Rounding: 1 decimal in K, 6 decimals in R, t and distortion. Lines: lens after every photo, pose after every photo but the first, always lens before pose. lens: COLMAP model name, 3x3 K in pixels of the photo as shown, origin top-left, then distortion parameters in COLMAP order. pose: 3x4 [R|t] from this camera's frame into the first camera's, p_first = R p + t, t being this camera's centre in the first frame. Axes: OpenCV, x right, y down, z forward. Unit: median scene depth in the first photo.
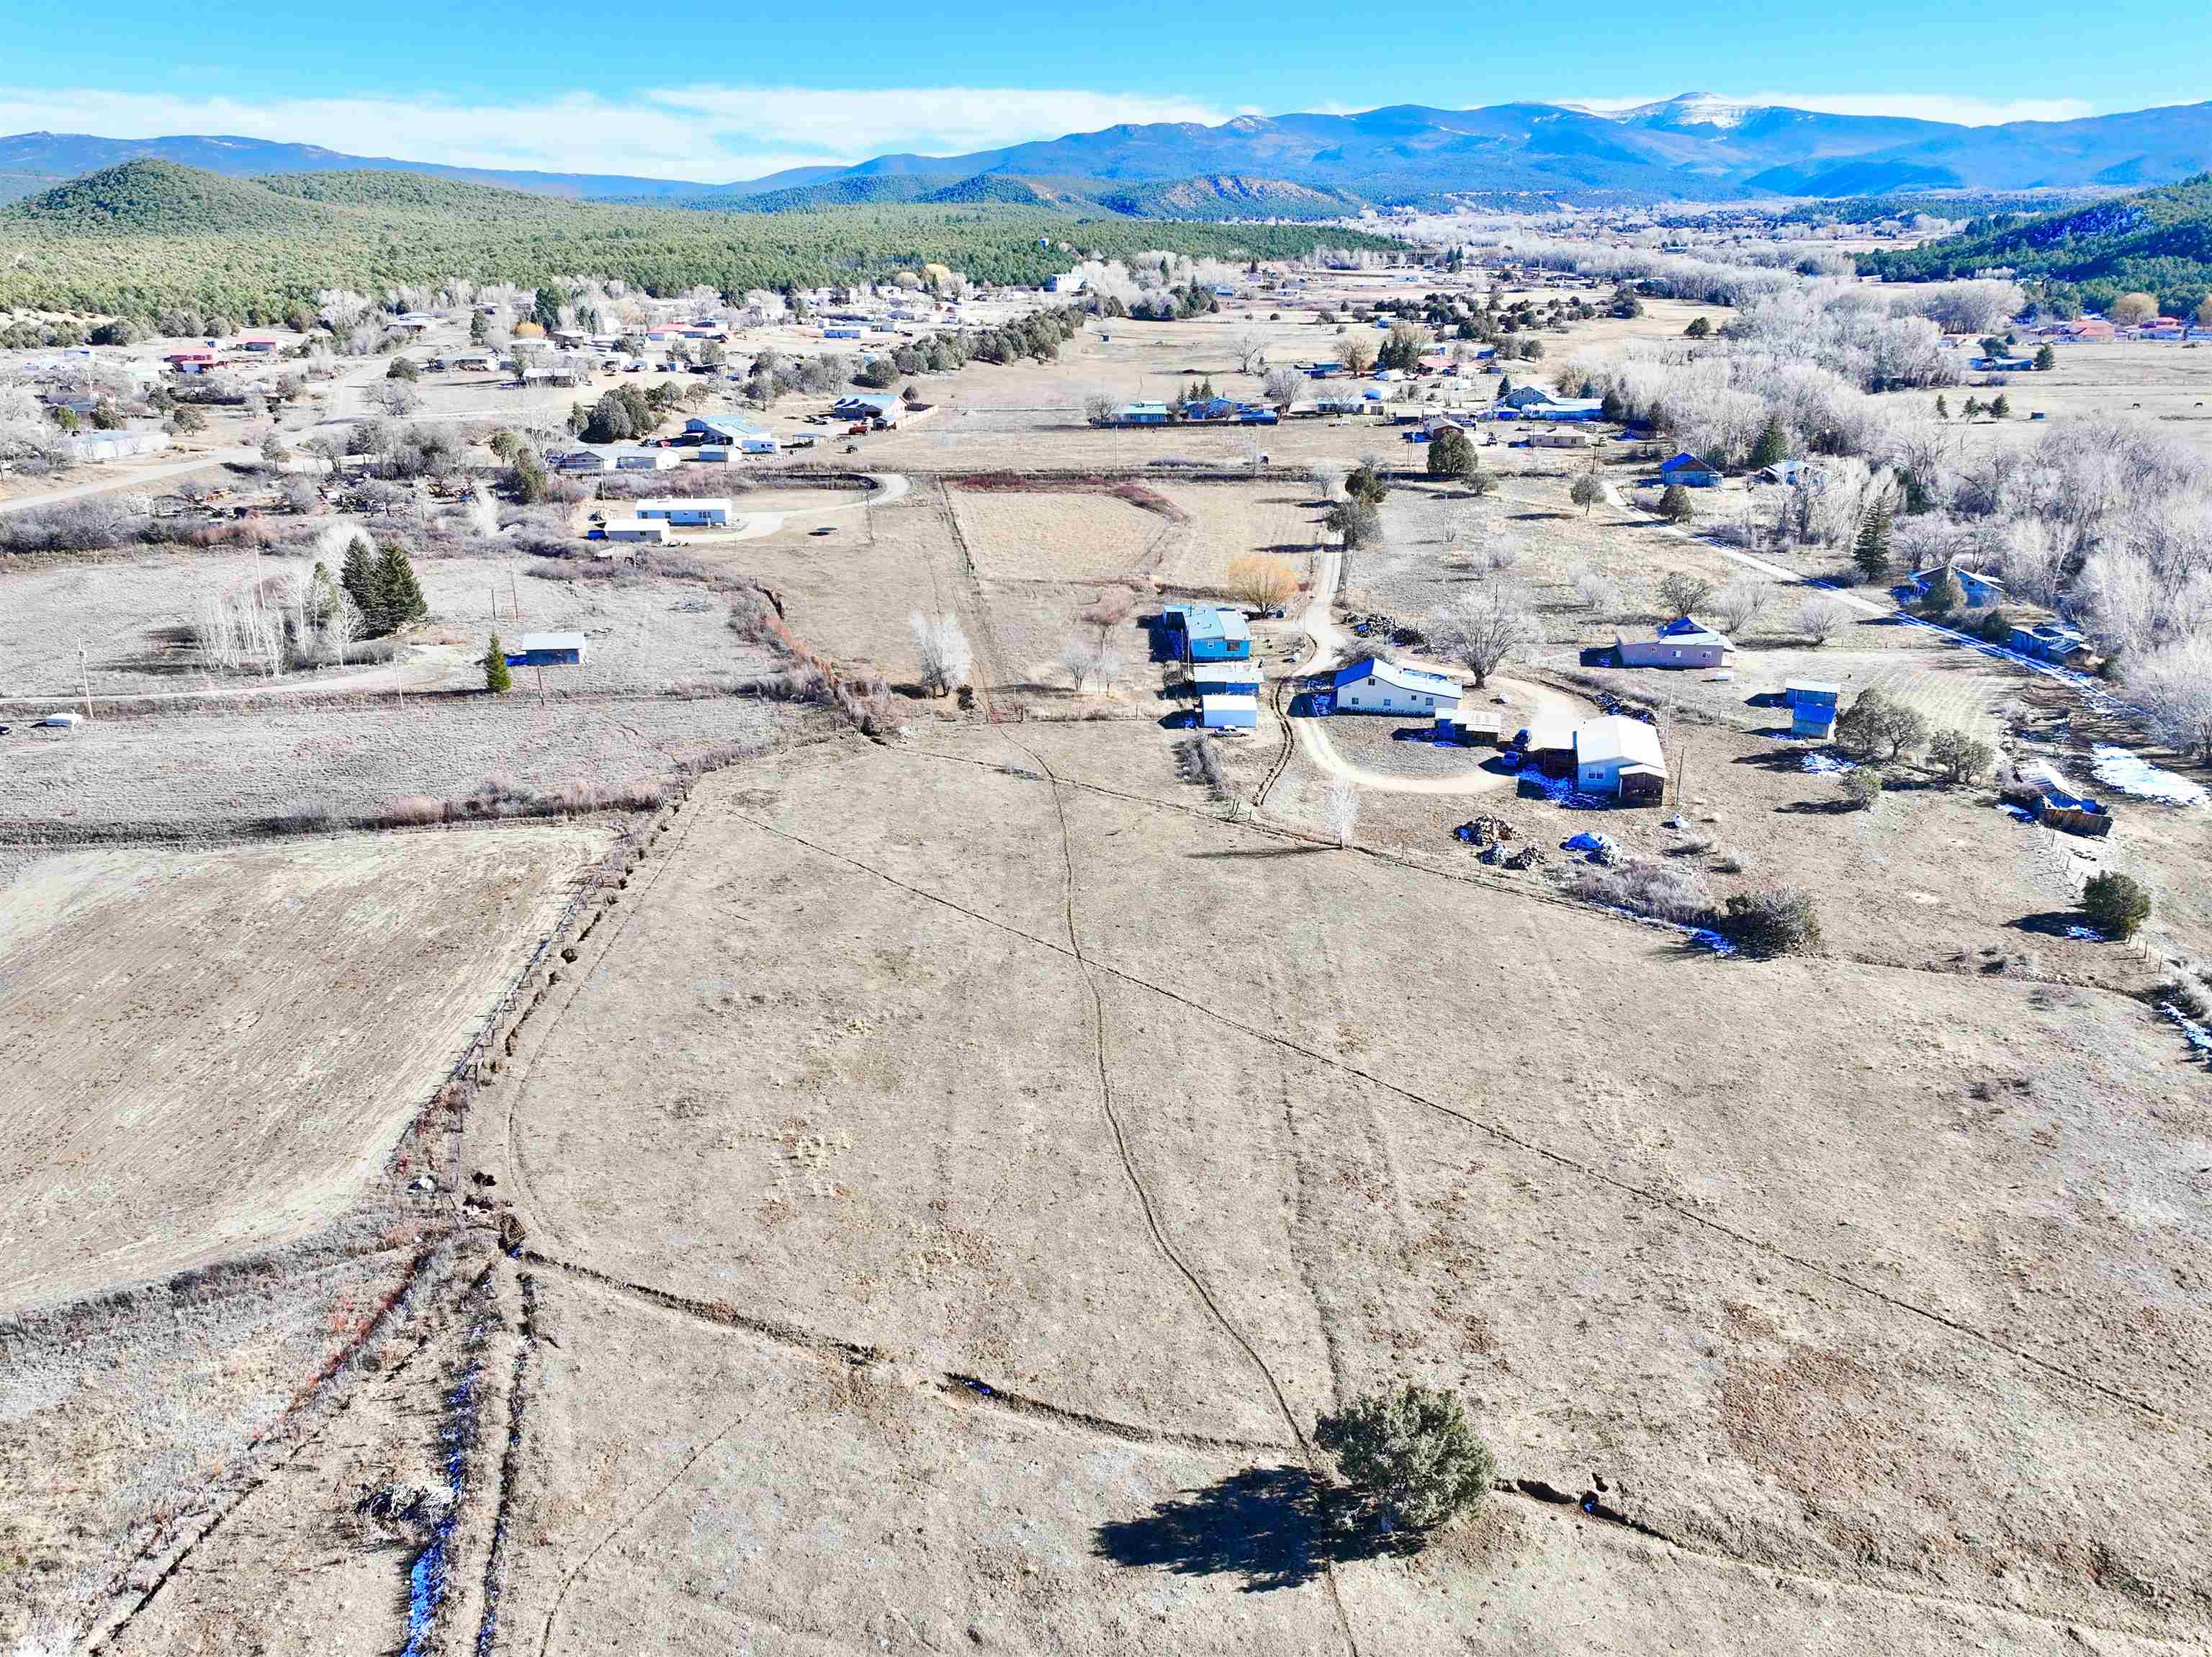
lens RADIAL K [[1746.4, 0, 1107.3], [0, 1746.4, 823.6], [0, 0, 1]] dist [0.005007, 0.006059]
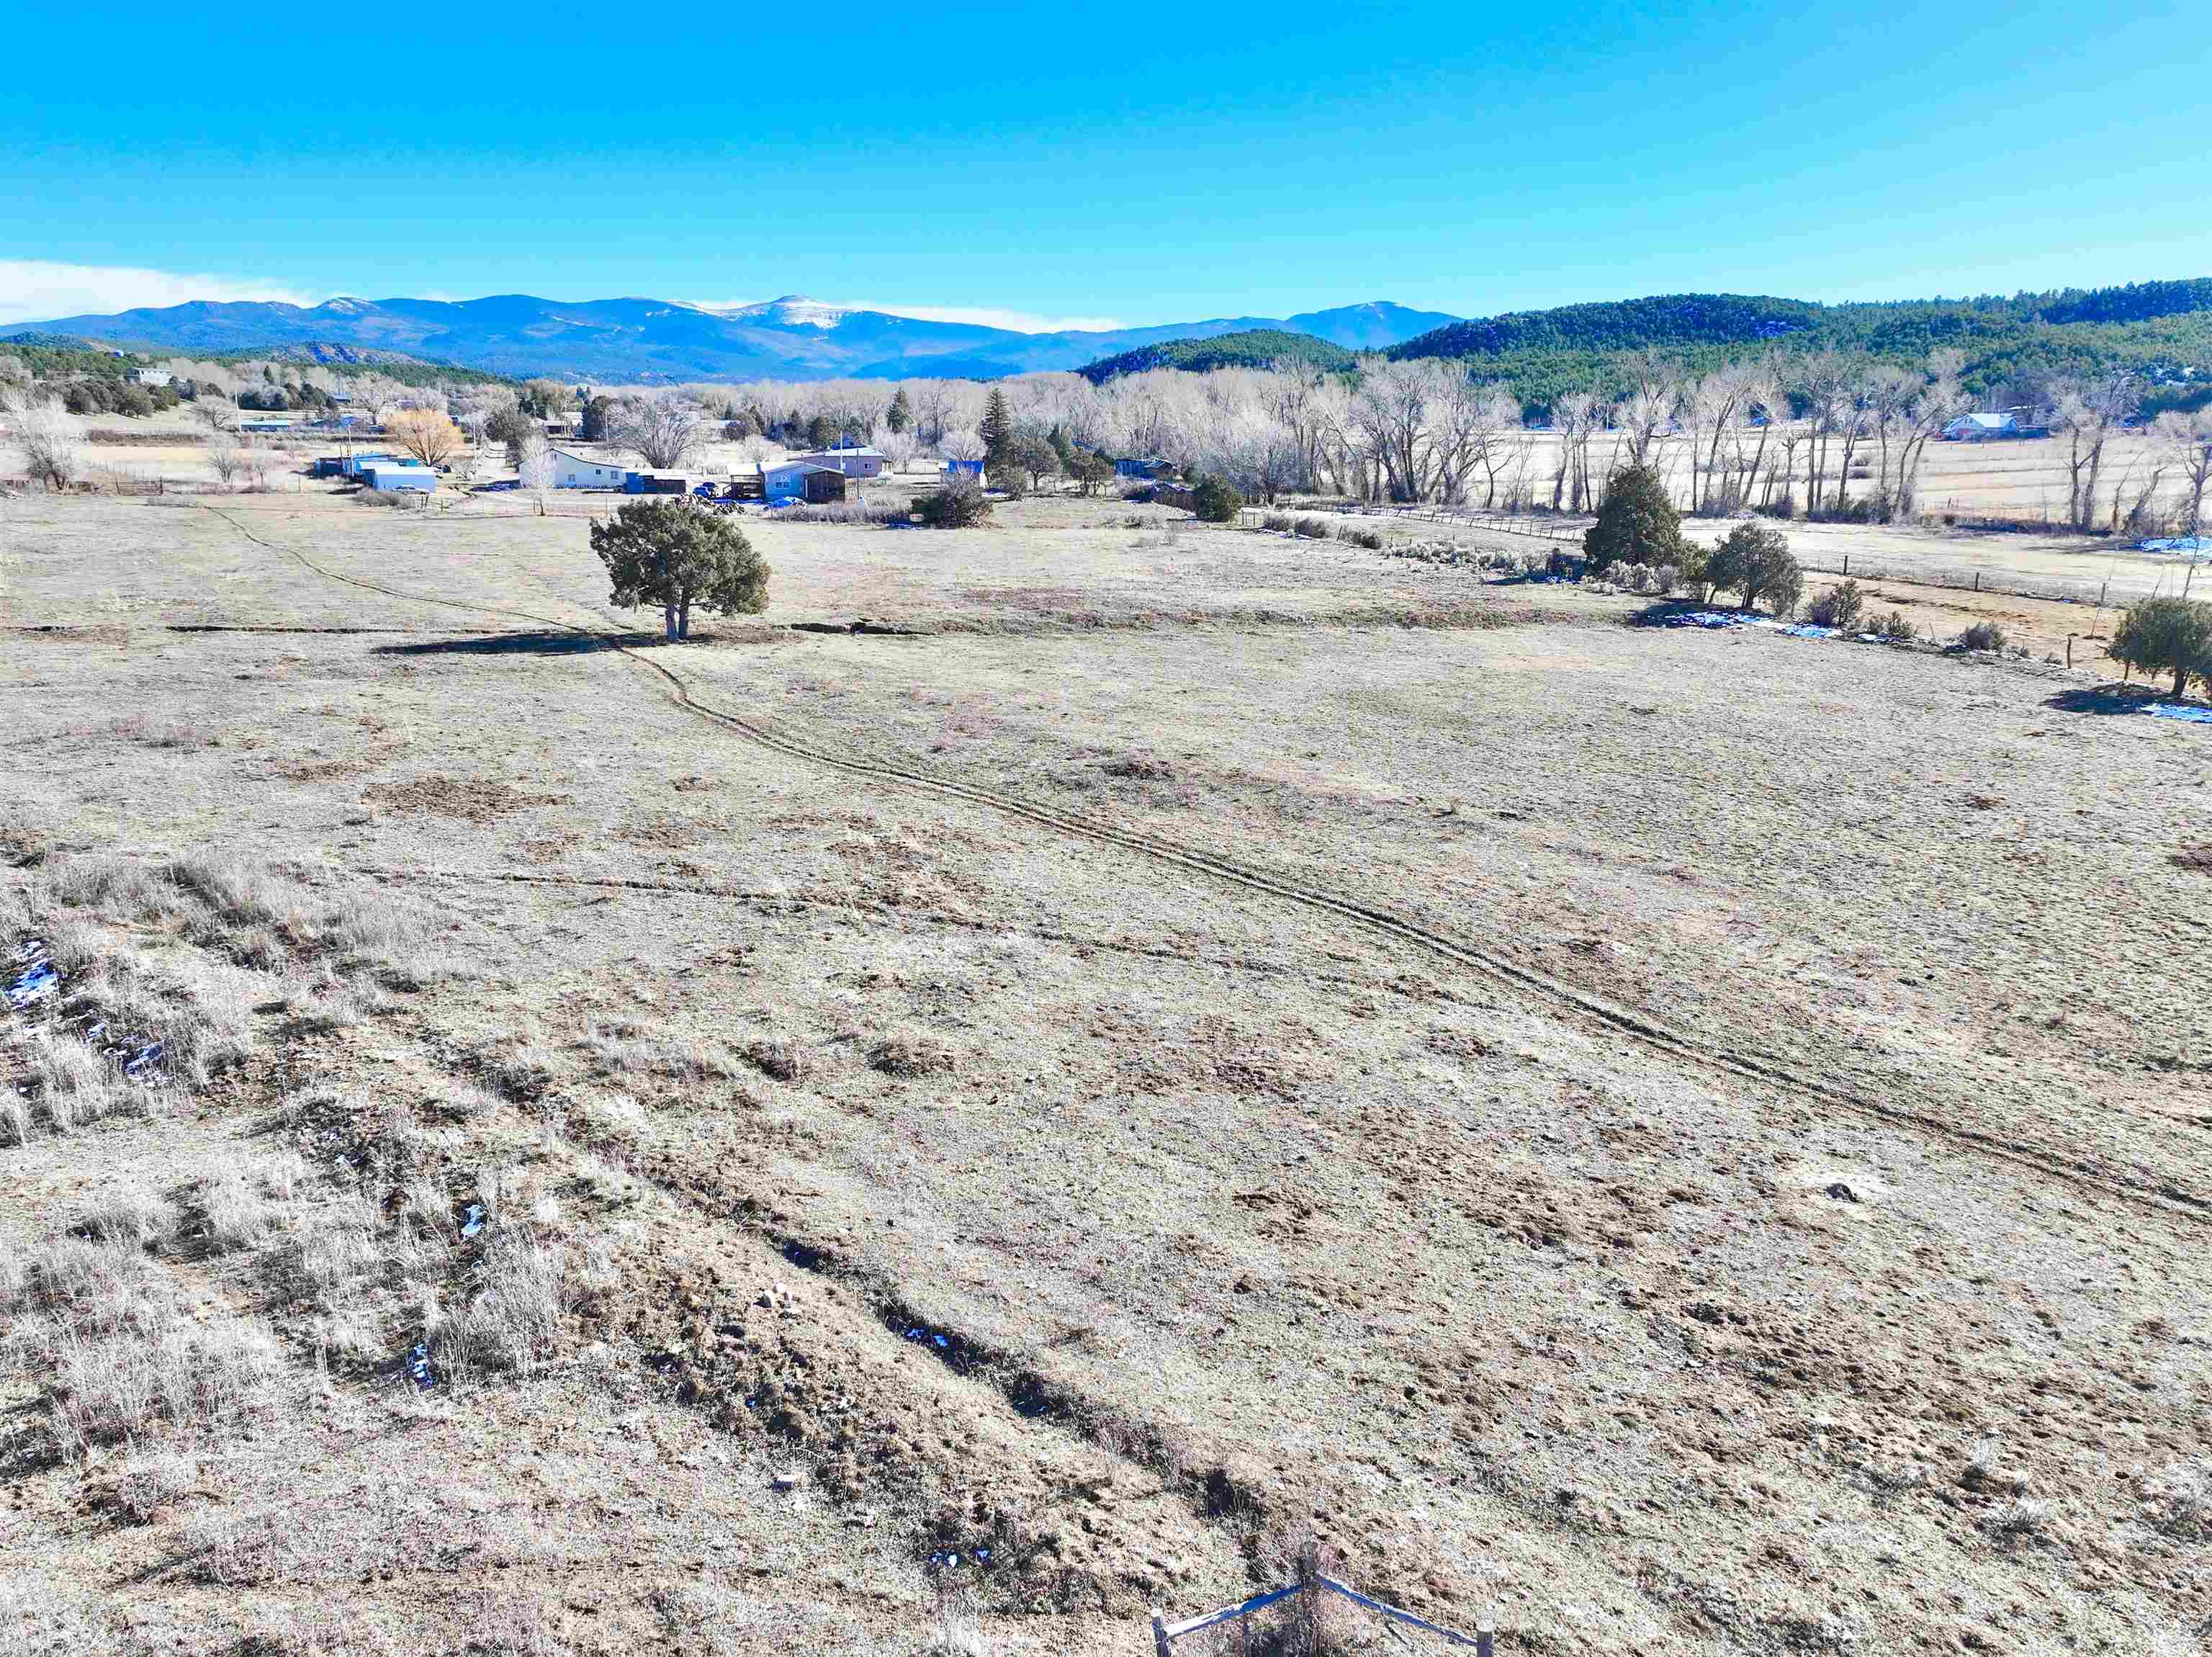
lens RADIAL K [[1746.4, 0, 1096.1], [0, 1746.4, 835.2], [0, 0, 1]] dist [0.005007, 0.006059]
pose [[0.893378, -0.094445, 0.439268, -0.019653], [0.136675, 0.988452, -0.065446, 0.150399], [-0.428014, 0.118505, 0.895969, -0.003450]]
